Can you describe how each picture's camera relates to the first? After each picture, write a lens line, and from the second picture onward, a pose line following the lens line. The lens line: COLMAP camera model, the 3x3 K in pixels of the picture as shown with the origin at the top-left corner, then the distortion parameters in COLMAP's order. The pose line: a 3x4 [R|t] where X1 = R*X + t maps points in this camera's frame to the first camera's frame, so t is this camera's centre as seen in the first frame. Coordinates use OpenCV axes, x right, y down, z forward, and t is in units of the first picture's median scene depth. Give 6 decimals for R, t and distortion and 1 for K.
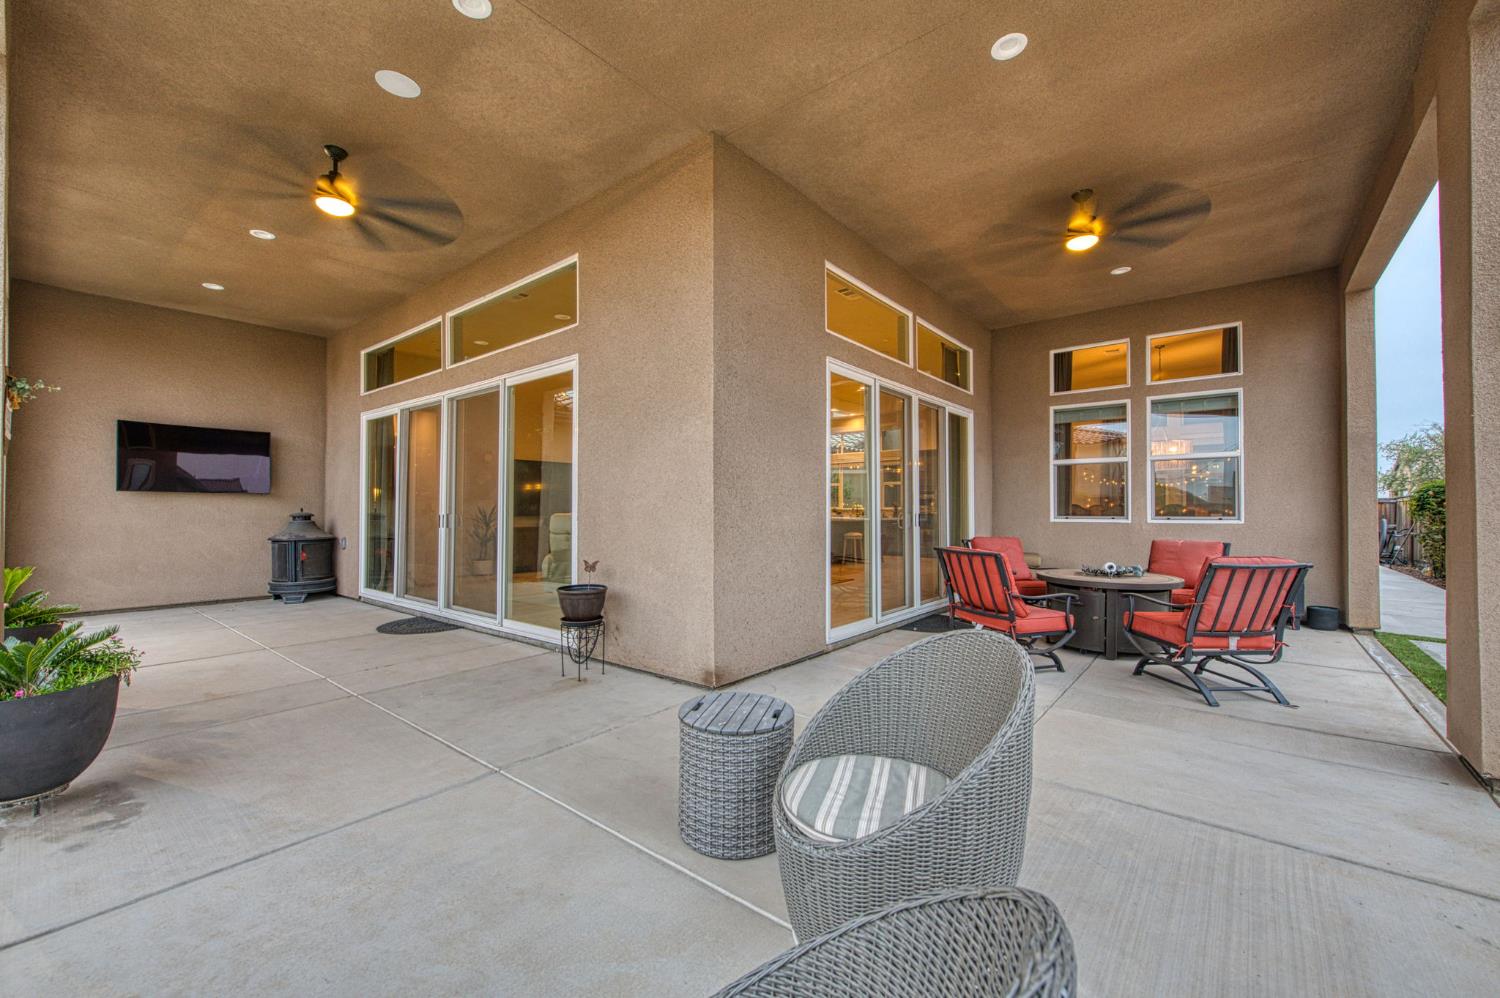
lens RADIAL K [[600.2, 0, 754.3], [0, 600.2, 507.0], [0, 0, 1]] dist [-0.019132, -0.001521]
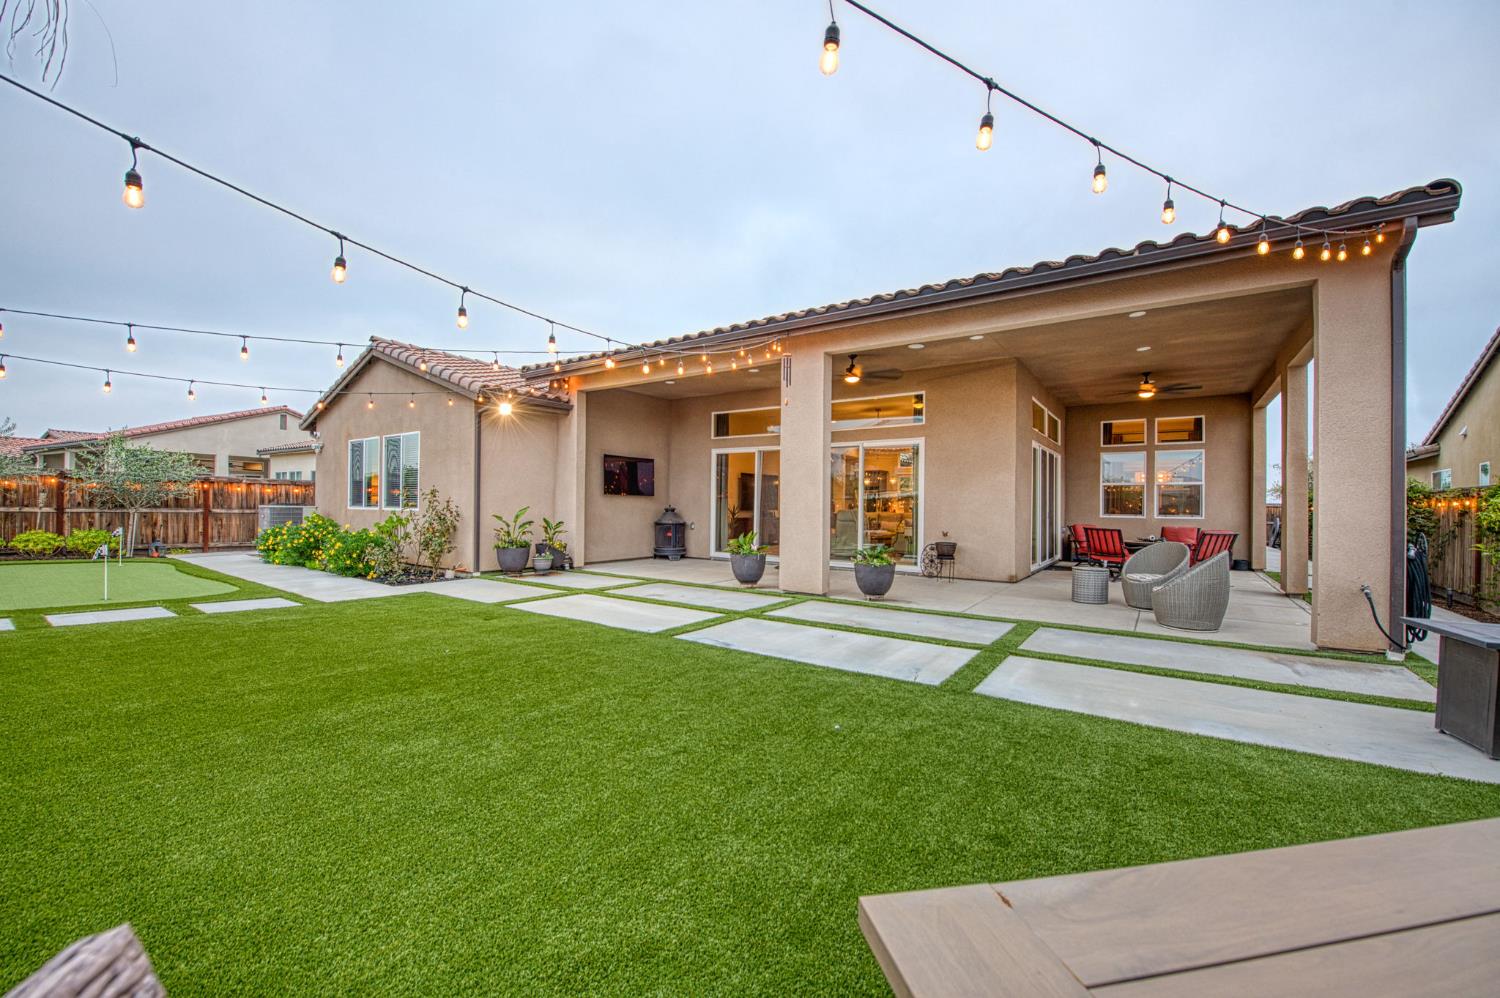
lens RADIAL K [[600.2, 0, 755.6], [0, 600.2, 499.1], [0, 0, 1]] dist [-0.019132, -0.001521]
pose [[0.996355, 0.012770, 0.084342, -0.910153], [-0.012854, 0.999917, 0.000446, -0.020769], [-0.084329, -0.001529, 0.996437, -0.927540]]
